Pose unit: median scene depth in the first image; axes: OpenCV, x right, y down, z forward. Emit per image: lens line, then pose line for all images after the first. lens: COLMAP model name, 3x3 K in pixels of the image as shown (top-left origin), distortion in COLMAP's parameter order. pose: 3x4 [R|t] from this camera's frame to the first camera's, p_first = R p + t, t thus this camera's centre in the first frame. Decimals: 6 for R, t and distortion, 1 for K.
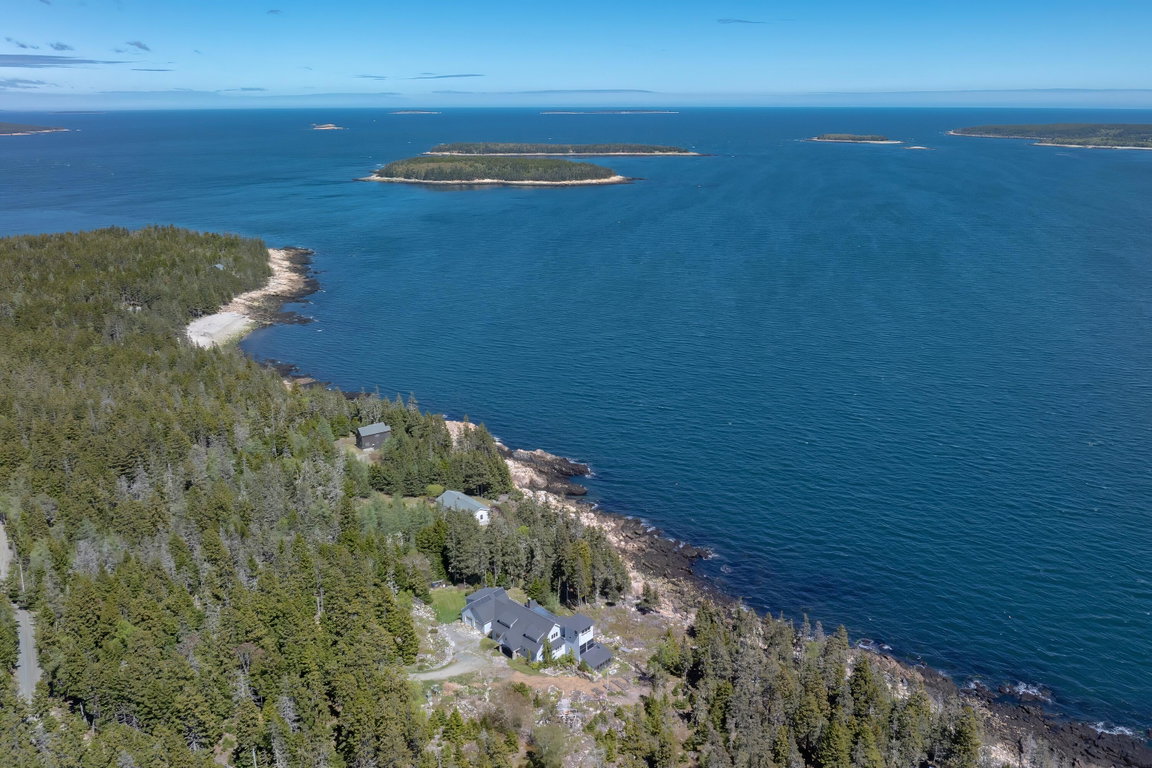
lens RADIAL K [[933.9, 0, 612.9], [0, 933.9, 313.0], [0, 0, 1]] dist [-0.035288, -0.011392]
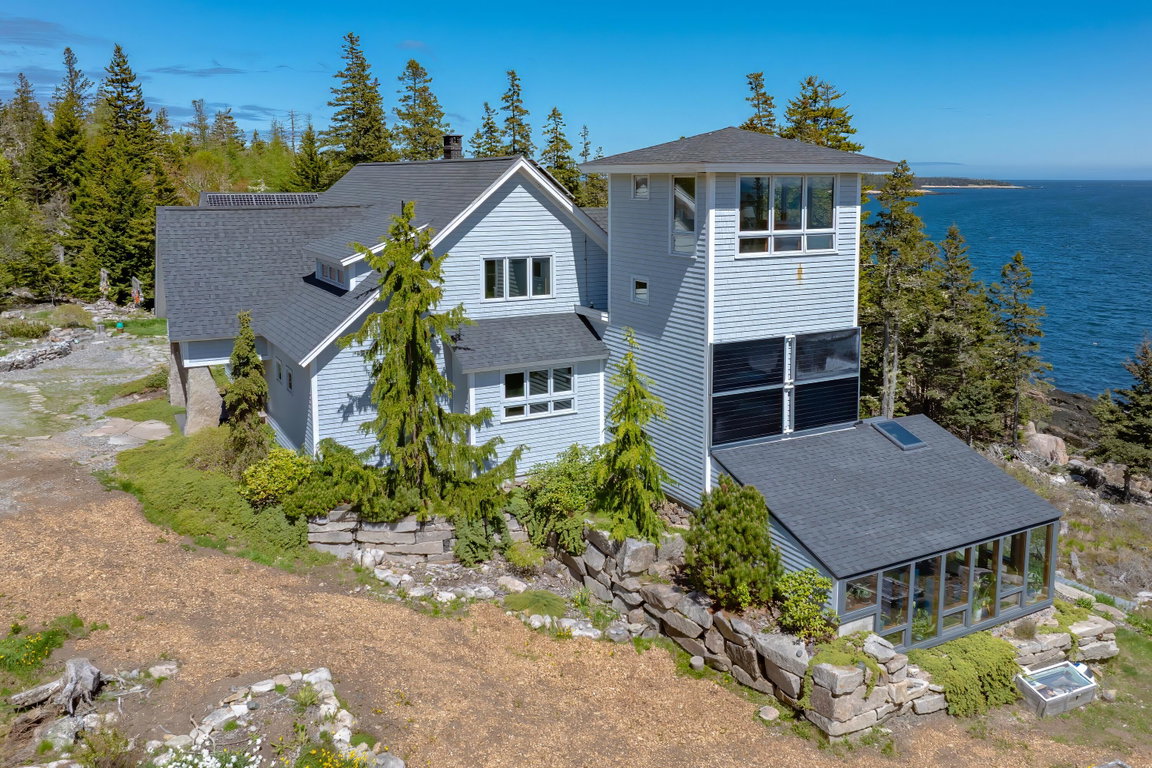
lens RADIAL K [[949.8, 0, 580.8], [0, 949.8, 288.4], [0, 0, 1]] dist [-0.036835, -0.009103]
pose [[0.942708, 0.046716, -0.330331, -0.015602], [-0.081172, 0.992511, -0.091289, 0.356099], [0.323592, 0.112872, 0.939440, 0.883353]]
